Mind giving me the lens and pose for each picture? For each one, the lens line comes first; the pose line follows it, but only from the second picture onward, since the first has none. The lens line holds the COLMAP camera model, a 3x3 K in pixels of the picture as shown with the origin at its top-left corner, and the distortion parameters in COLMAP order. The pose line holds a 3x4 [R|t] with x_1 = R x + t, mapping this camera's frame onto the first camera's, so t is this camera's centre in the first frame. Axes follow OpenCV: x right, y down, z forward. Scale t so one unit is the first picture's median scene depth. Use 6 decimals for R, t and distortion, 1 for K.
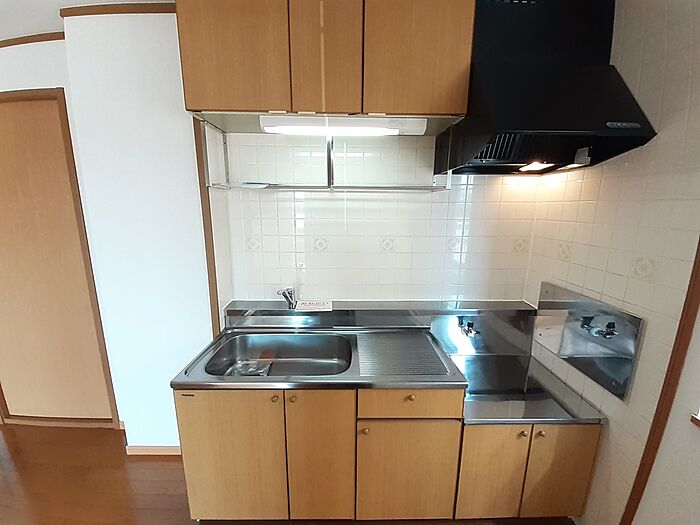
lens RADIAL K [[283.2, 0, 348.9], [0, 283.2, 264.7], [0, 0, 1]] dist [-0.001488, -0.000122]
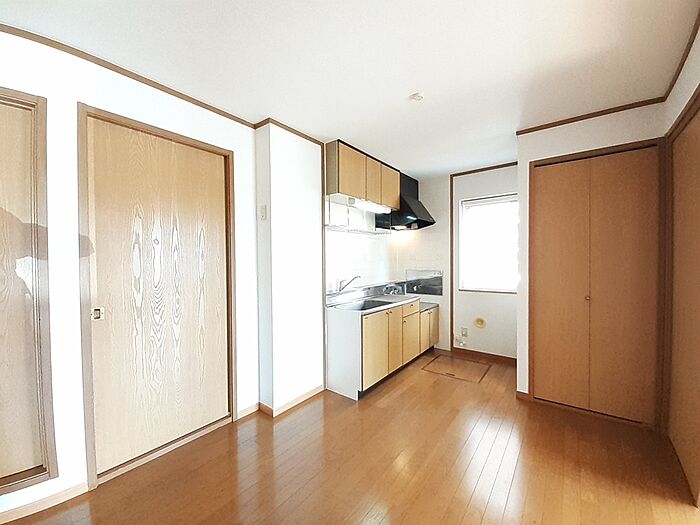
lens RADIAL K [[283.2, 0, 349.3], [0, 283.2, 262.2], [0, 0, 1]] dist [-0.001488, -0.000122]
pose [[0.616348, -0.020881, 0.787197, -1.888232], [0.171004, 0.979343, -0.107913, 0.202620], [-0.768683, 0.201126, 0.607186, -0.245198]]
